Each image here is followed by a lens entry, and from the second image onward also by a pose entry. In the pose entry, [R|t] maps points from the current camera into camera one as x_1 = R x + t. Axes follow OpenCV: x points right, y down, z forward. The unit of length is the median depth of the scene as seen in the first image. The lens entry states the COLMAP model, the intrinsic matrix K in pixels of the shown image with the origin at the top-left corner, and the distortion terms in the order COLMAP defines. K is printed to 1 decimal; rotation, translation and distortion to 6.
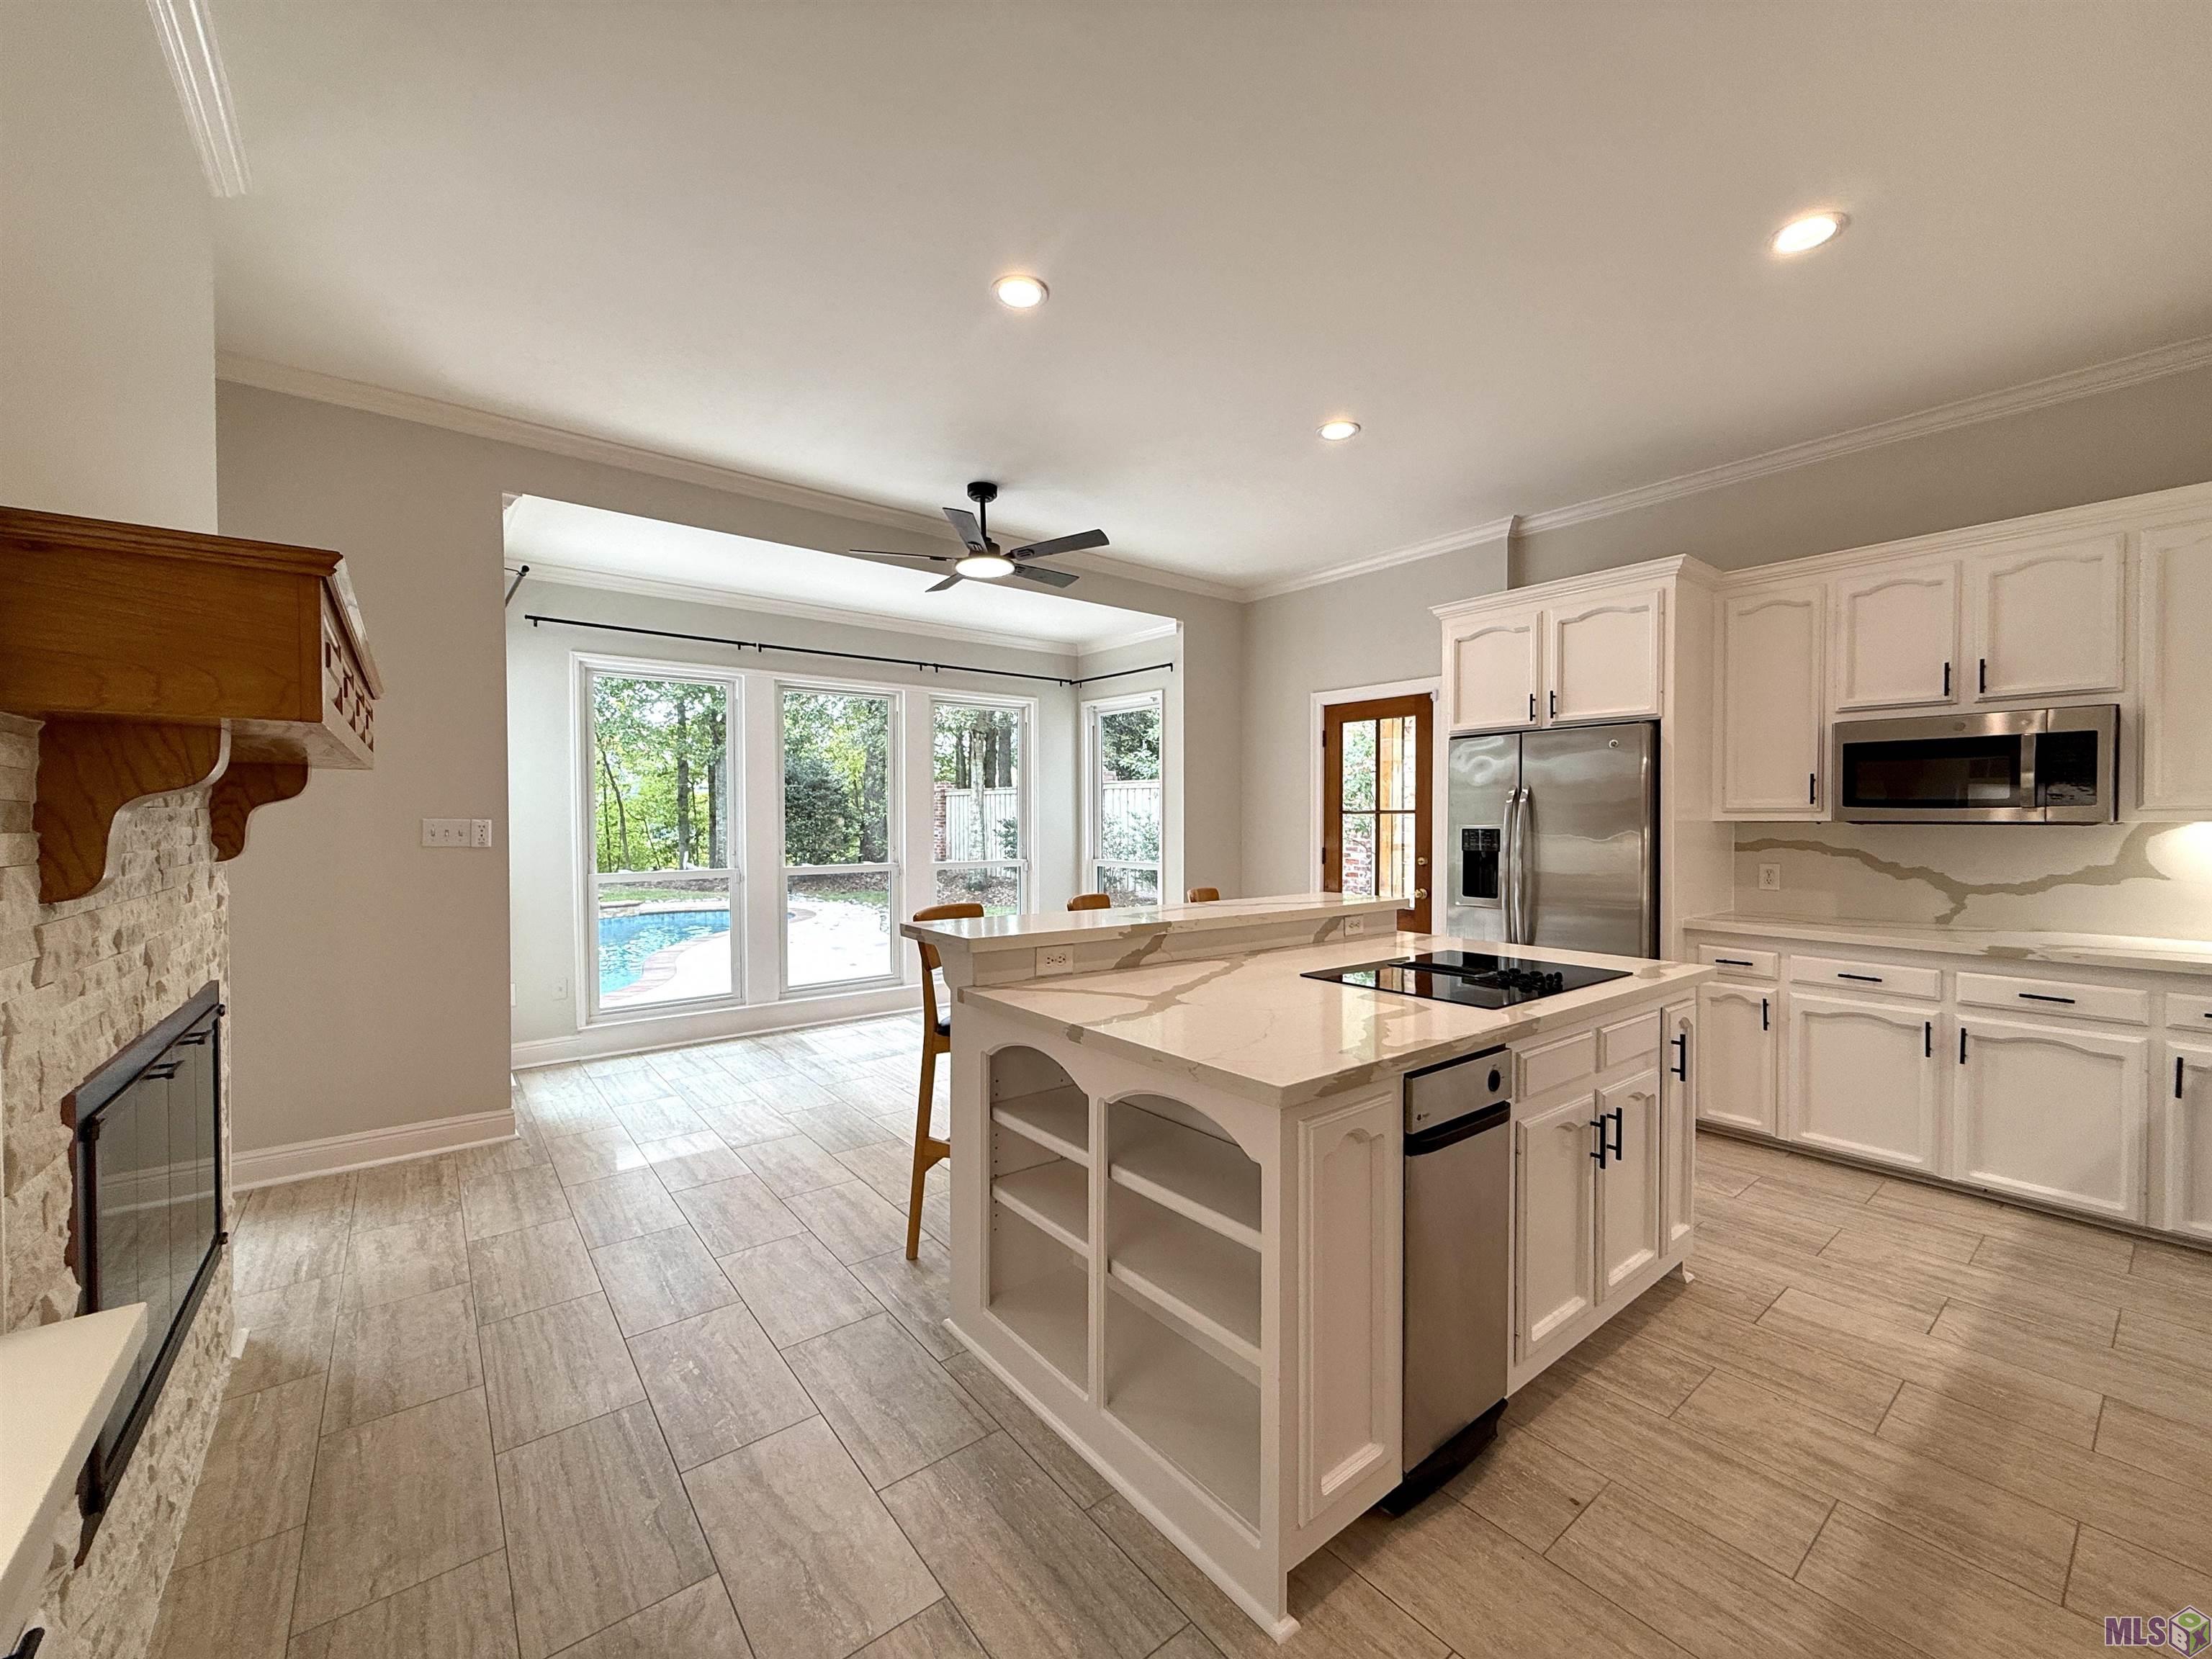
lens RADIAL K [[880.5, 0, 1101.2], [0, 880.5, 829.5], [0, 0, 1]] dist [0.000439, 0.000078]
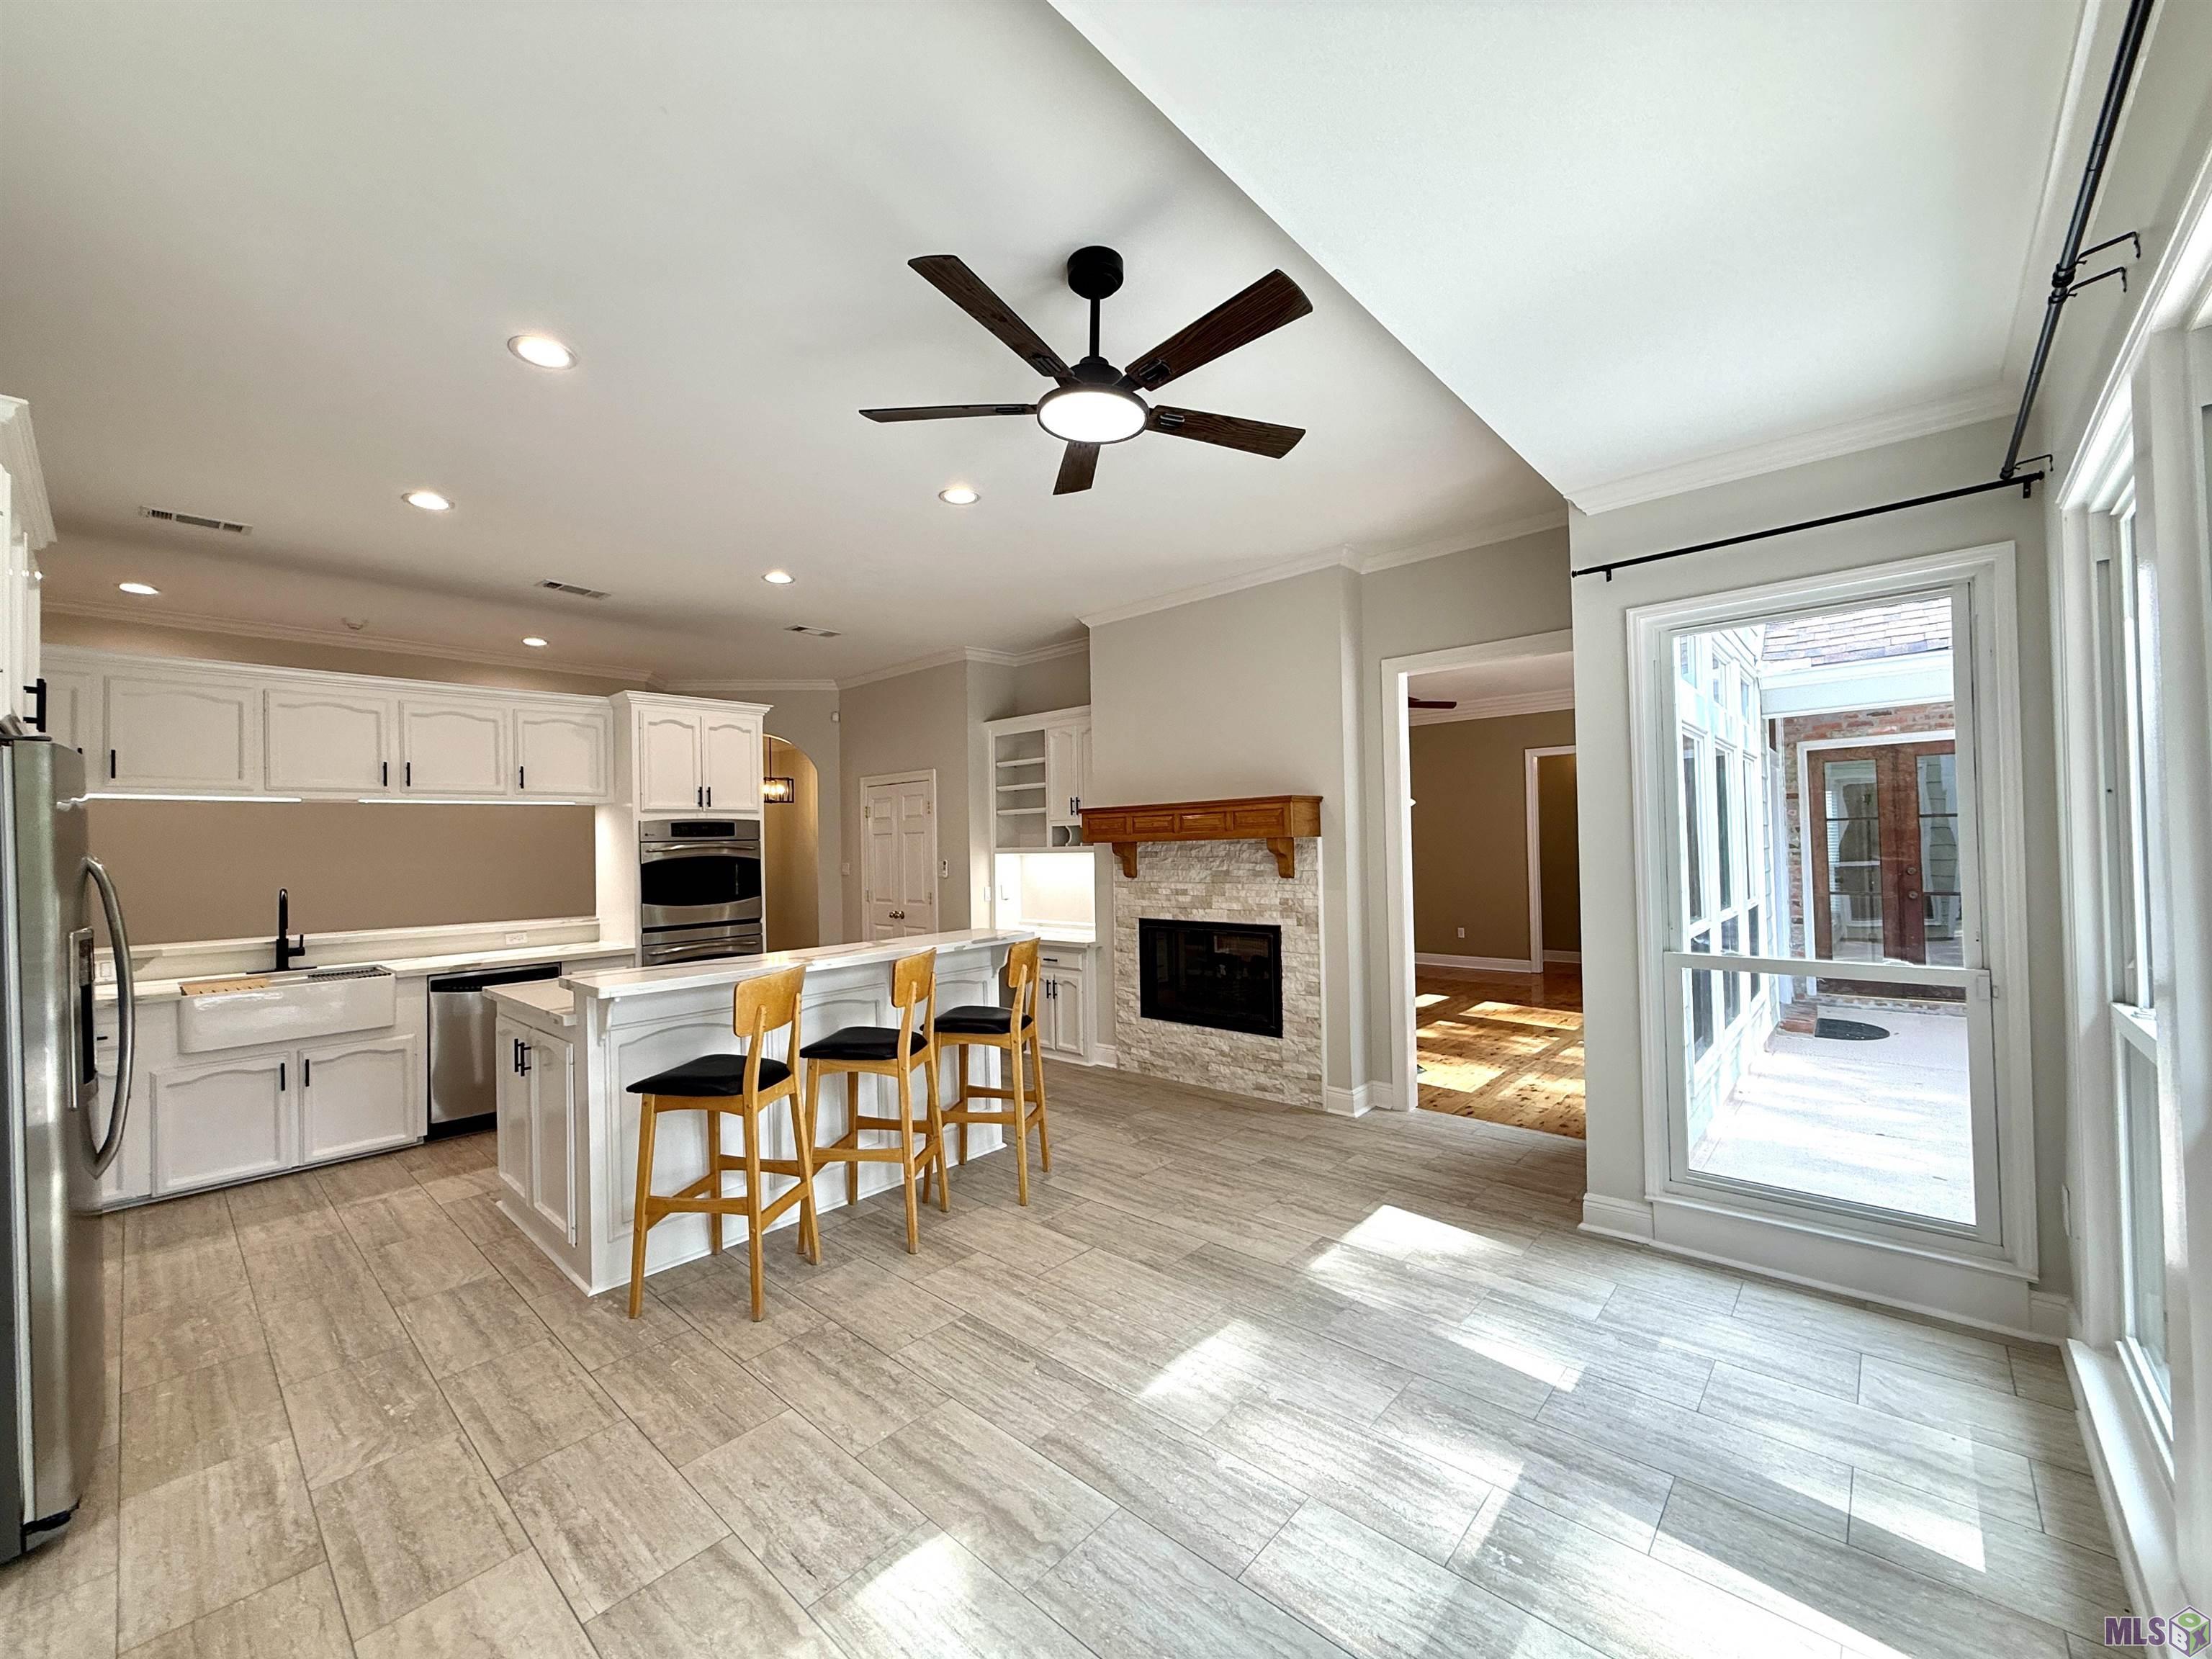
lens RADIAL K [[879.6, 0, 1101.9], [0, 879.6, 830.6], [0, 0, 1]] dist [0.000022, 0.000023]
pose [[-0.985607, 0.020270, -0.167835, -0.060890], [0.021020, 0.999775, -0.002696, -0.062963], [0.167743, -0.006185, -0.985811, 2.099516]]
